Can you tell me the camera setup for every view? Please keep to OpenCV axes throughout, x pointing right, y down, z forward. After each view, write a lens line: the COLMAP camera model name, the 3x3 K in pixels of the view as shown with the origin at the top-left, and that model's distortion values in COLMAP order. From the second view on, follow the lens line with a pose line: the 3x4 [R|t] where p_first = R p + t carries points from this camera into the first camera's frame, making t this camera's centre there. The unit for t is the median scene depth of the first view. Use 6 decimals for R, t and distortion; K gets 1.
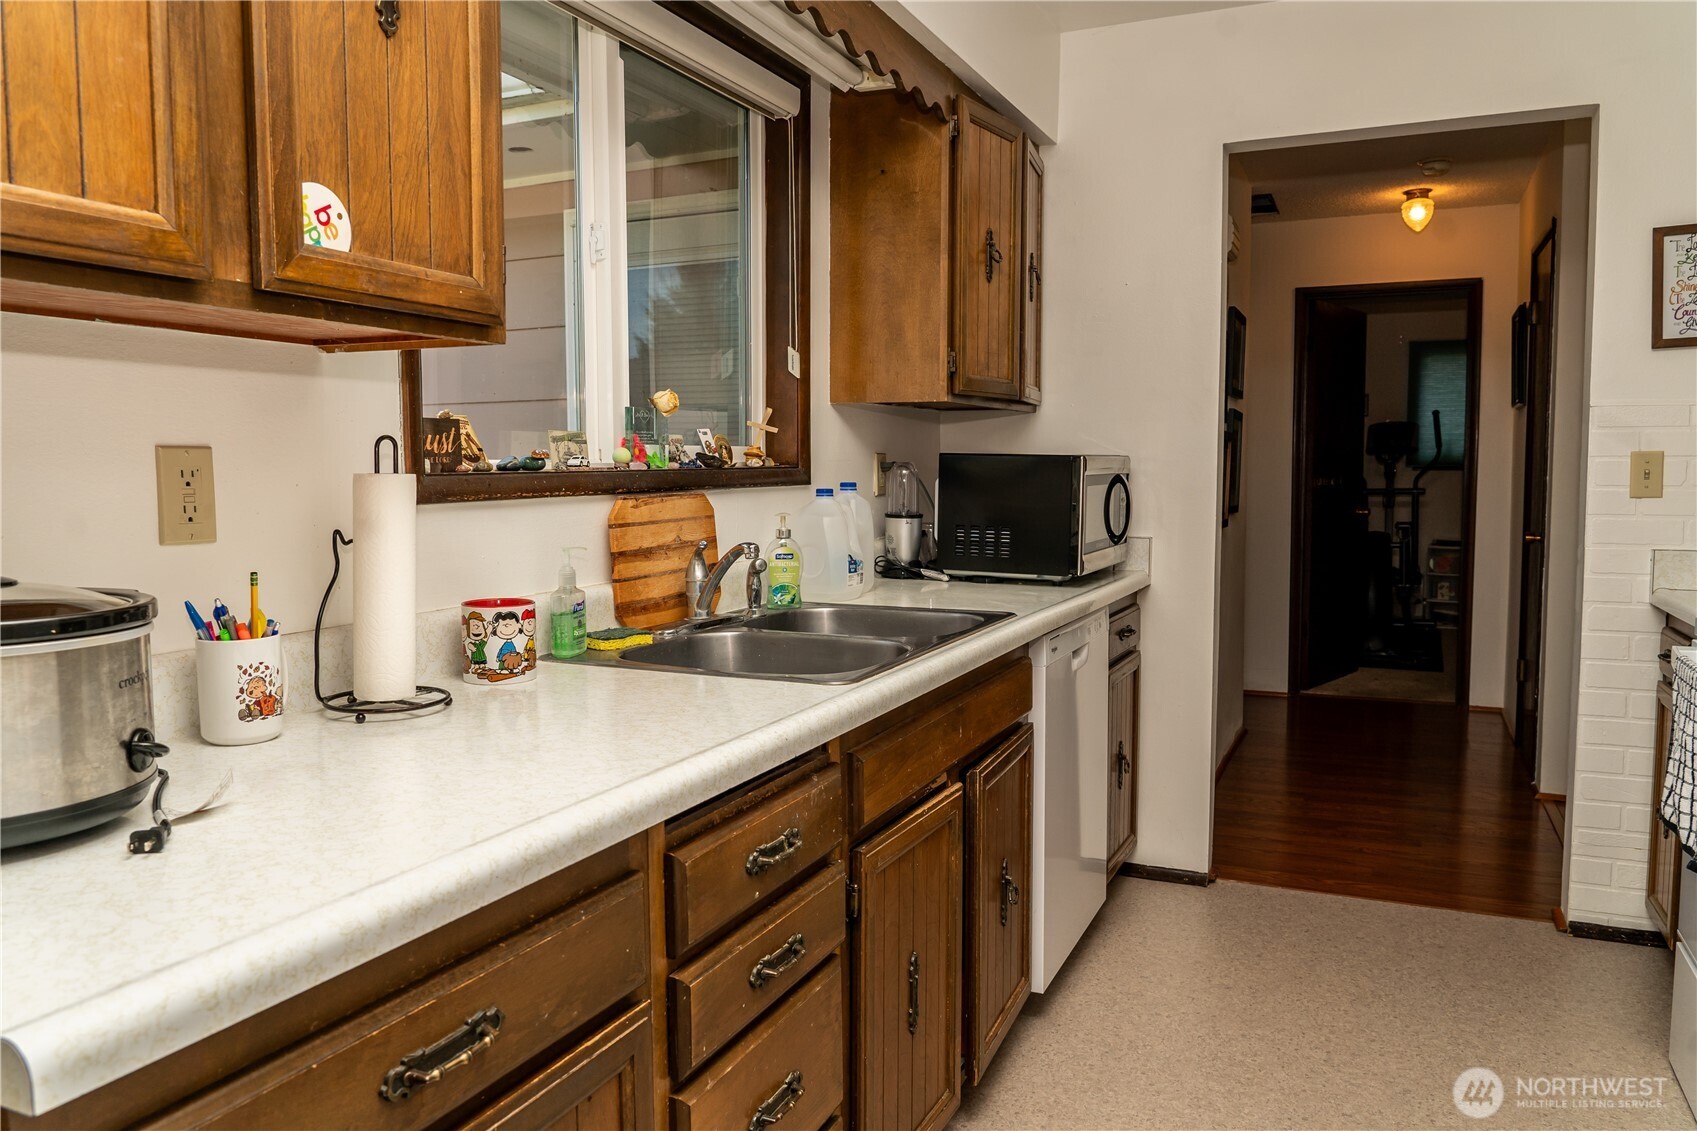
lens RADIAL K [[1210.2, 0, 848.5], [0, 1210.2, 565.5], [0, 0, 1]] dist [-0.021573, 0.004367]
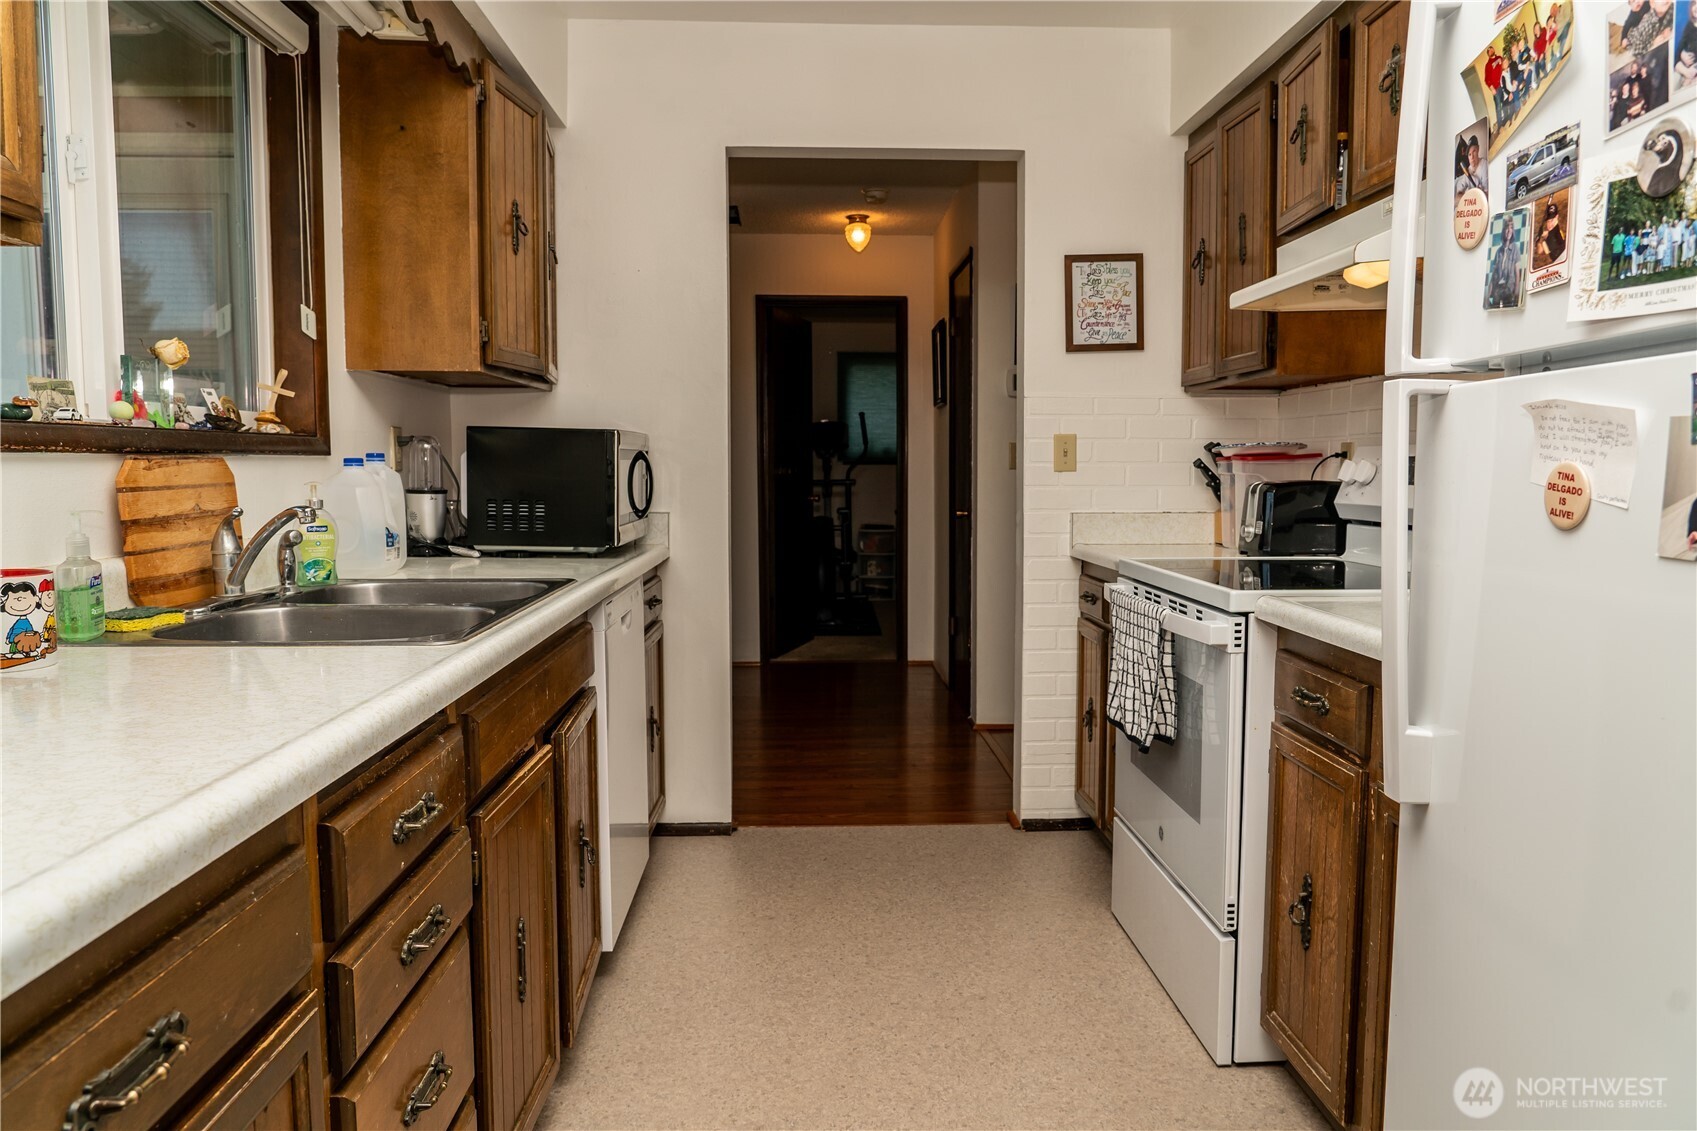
lens RADIAL K [[1164.5, 0, 840.5], [0, 1164.5, 571.6], [0, 0, 1]] dist [-0.018059, 0.007856]
pose [[0.888885, -0.033402, 0.456912, -0.099954], [0.033008, 0.999416, 0.008848, 0.029200], [-0.456941, 0.007217, 0.889468, 0.031590]]
